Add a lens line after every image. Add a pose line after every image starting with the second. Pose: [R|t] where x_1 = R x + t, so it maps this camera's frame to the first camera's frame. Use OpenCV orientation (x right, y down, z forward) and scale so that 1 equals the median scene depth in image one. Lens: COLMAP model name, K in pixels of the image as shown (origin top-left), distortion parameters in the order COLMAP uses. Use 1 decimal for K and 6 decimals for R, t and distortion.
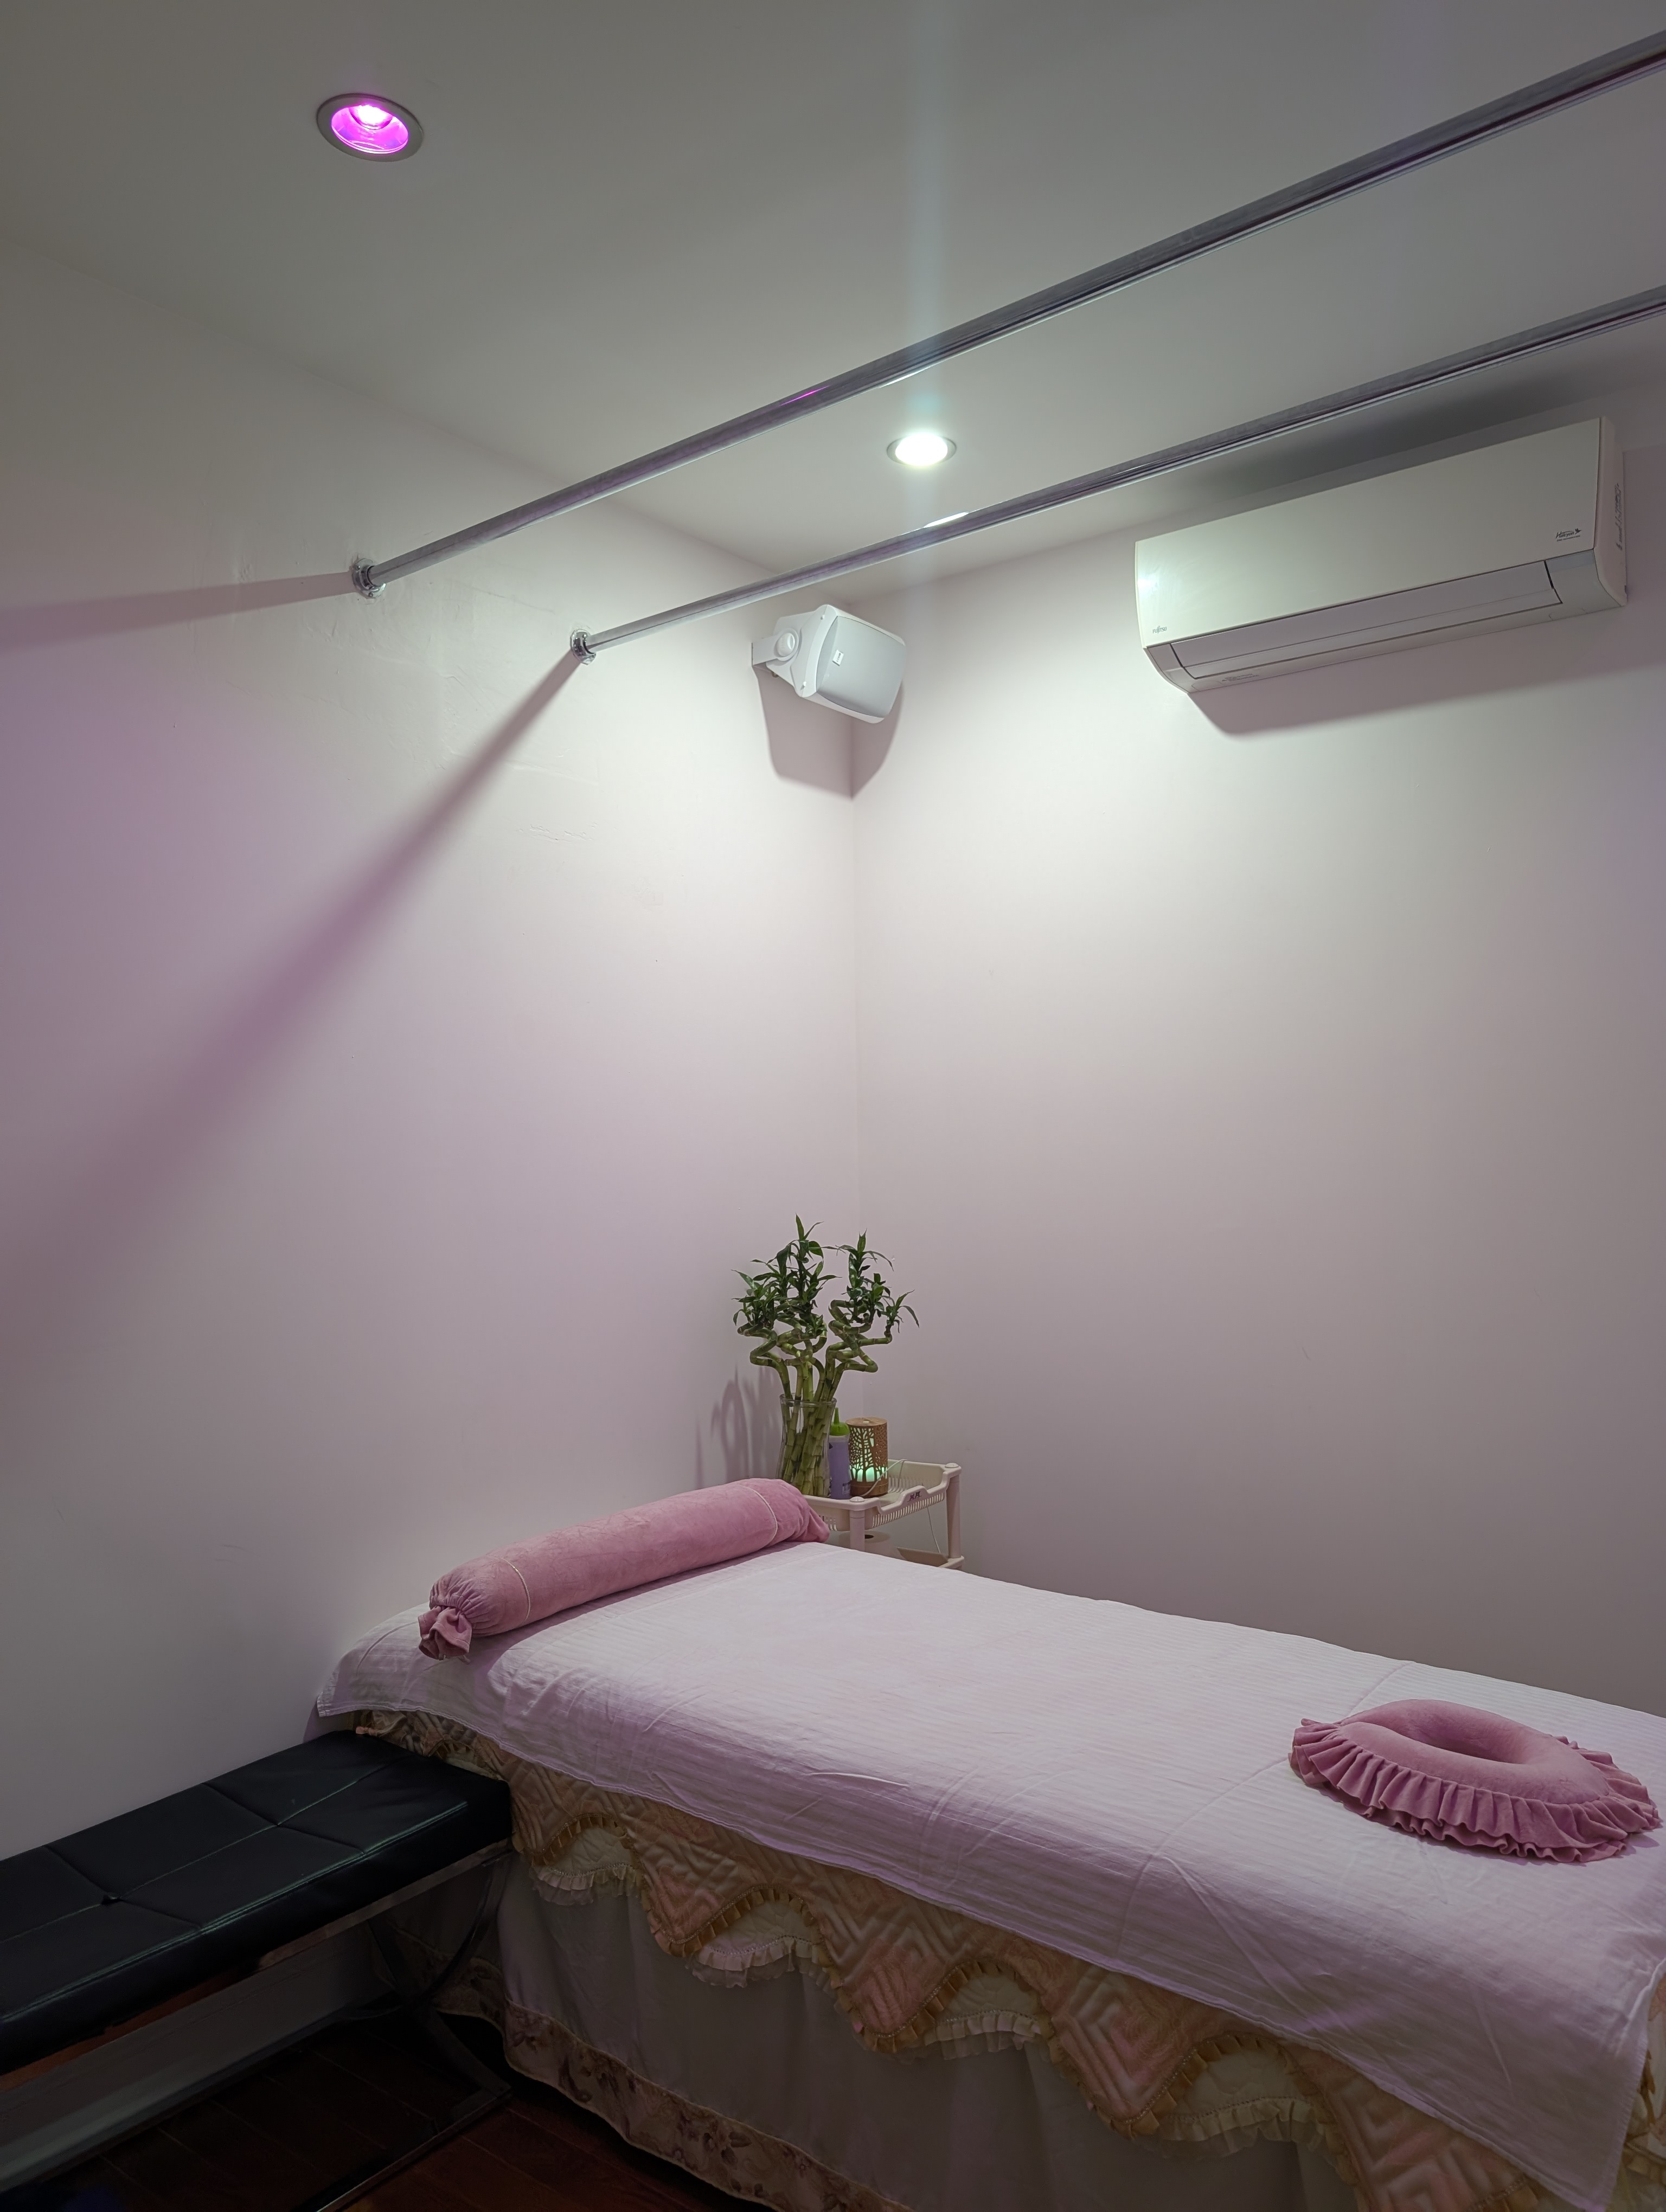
lens RADIAL K [[1611.6, 0, 836.9], [0, 1611.6, 1109.7], [0, 0, 1]] dist [0.046229, -0.022007]
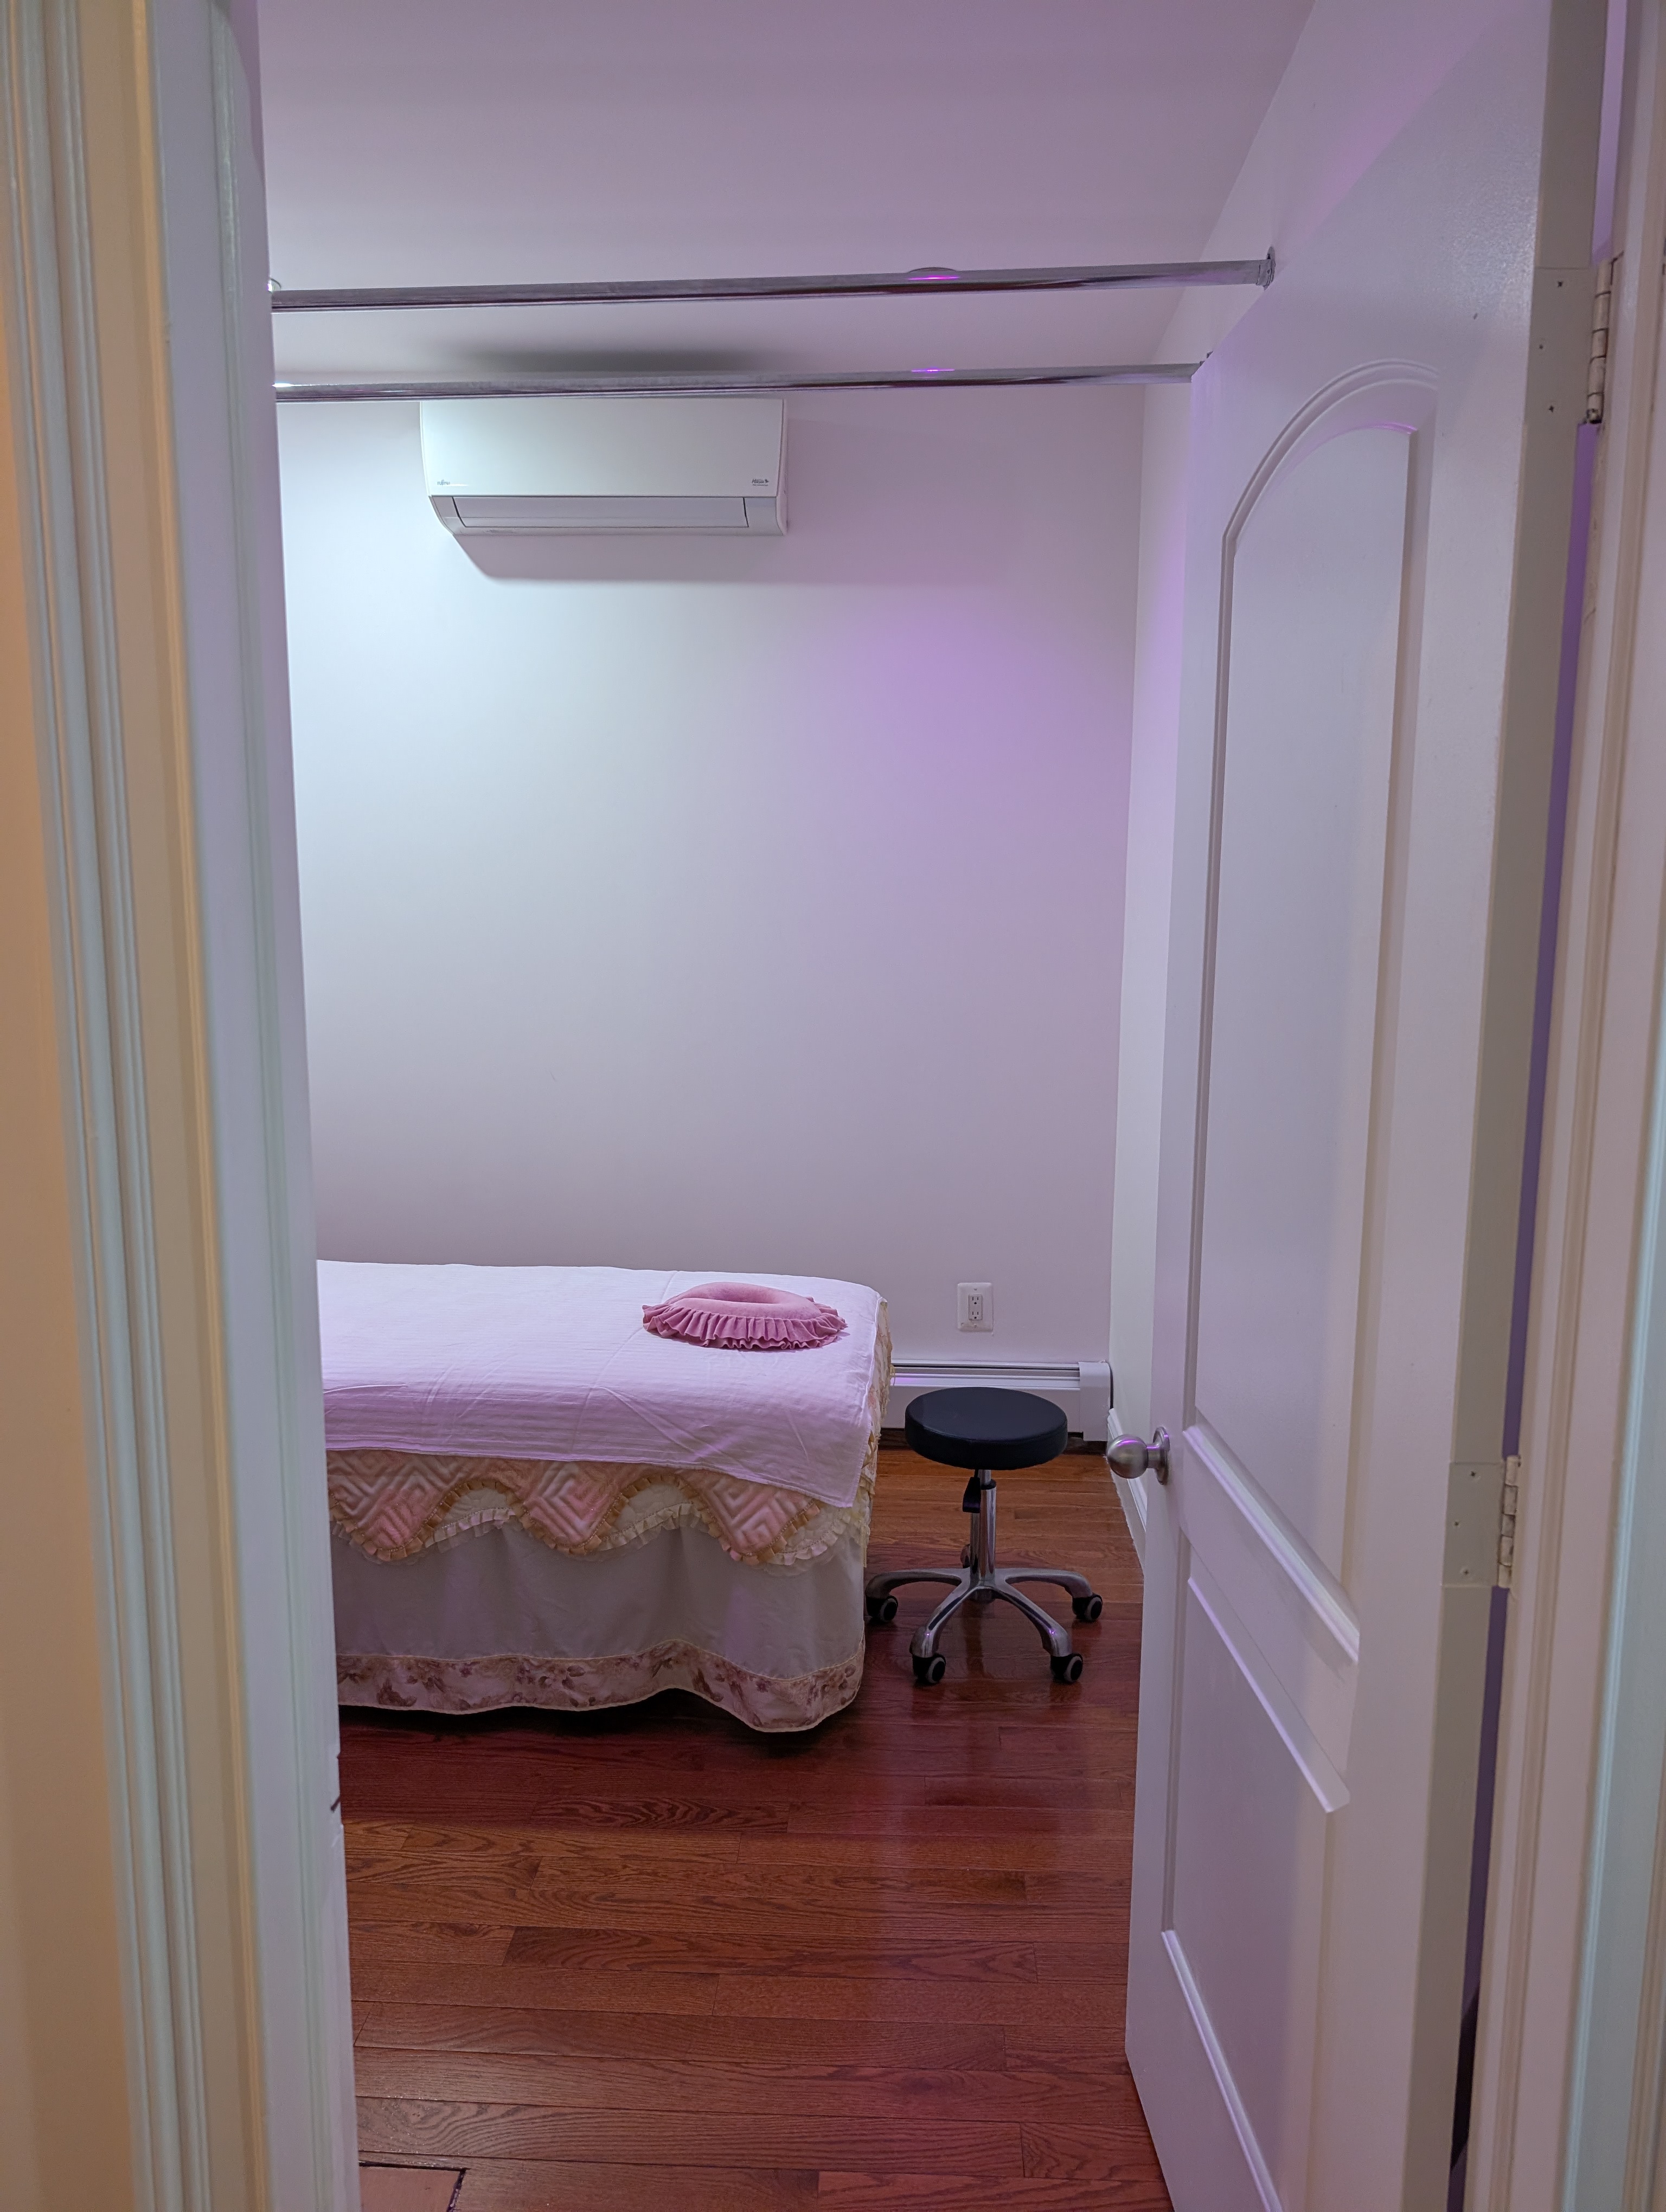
lens RADIAL K [[1611.6, 0, 833.0], [0, 1611.6, 1109.6], [0, 0, 1]] dist [0.046229, -0.022007]
pose [[0.826594, -0.065010, 0.559031, -0.457109], [-0.026412, 0.987731, 0.153916, -0.053754], [-0.562178, -0.141991, 0.814736, -0.357907]]
